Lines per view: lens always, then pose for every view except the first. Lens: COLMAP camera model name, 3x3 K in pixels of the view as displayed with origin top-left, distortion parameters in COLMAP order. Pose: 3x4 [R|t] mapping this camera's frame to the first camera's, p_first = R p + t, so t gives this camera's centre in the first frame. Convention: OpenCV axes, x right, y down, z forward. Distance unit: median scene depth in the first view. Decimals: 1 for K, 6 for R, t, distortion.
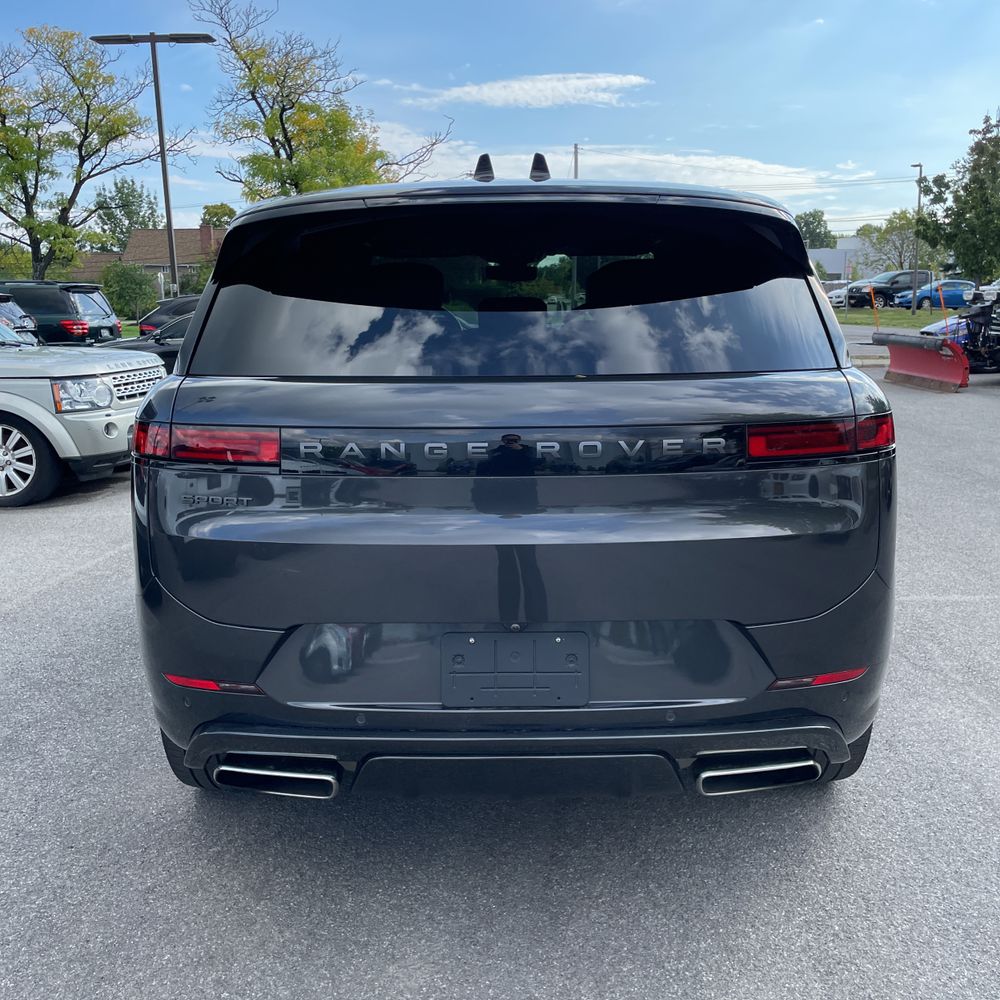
lens RADIAL K [[1025.4, 0, 506.2], [0, 1025.4, 501.4], [0, 0, 1]] dist [0.084675, -0.117491]
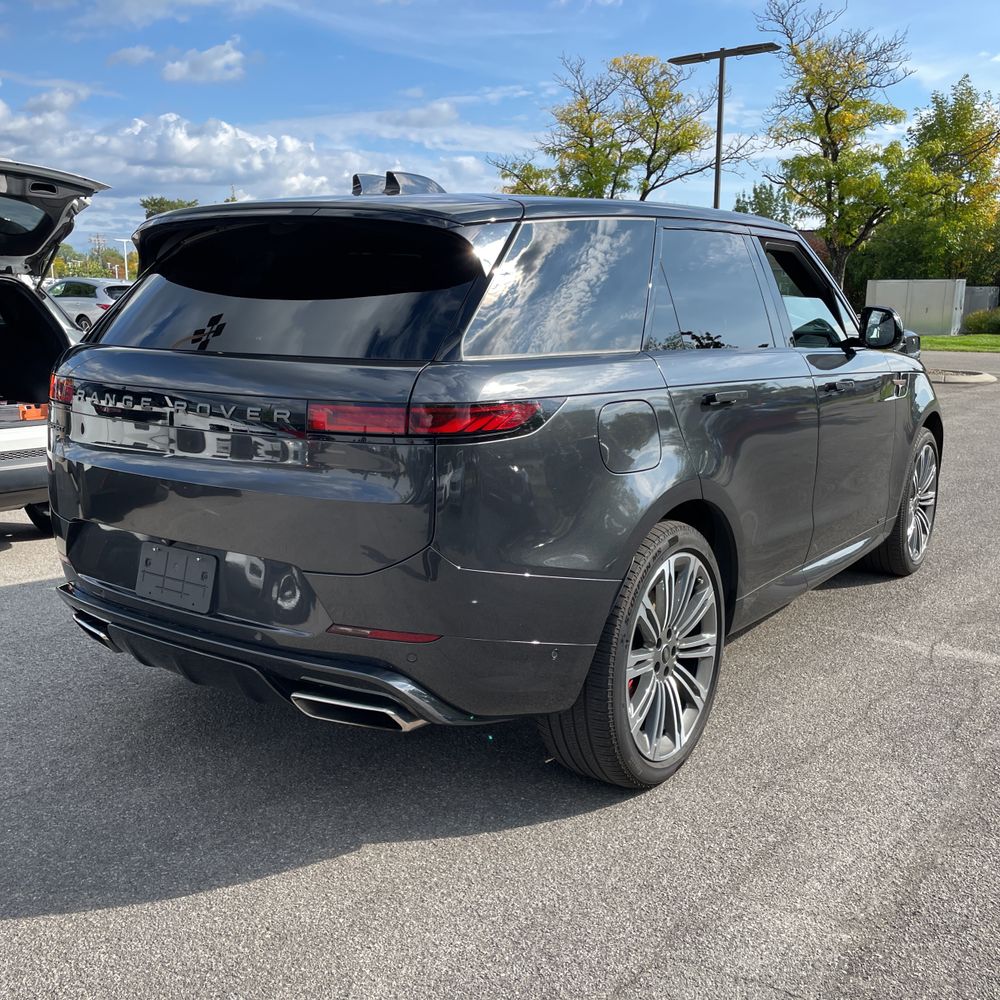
lens RADIAL K [[1025.4, 0, 506.2], [0, 1025.4, 501.4], [0, 0, 1]] dist [0.084675, -0.117491]
pose [[0.812981, 0.126188, -0.568452, 0.142810], [-0.126754, 0.991177, 0.038748, -0.004692], [0.568326, 0.040552, 0.821803, 0.021385]]
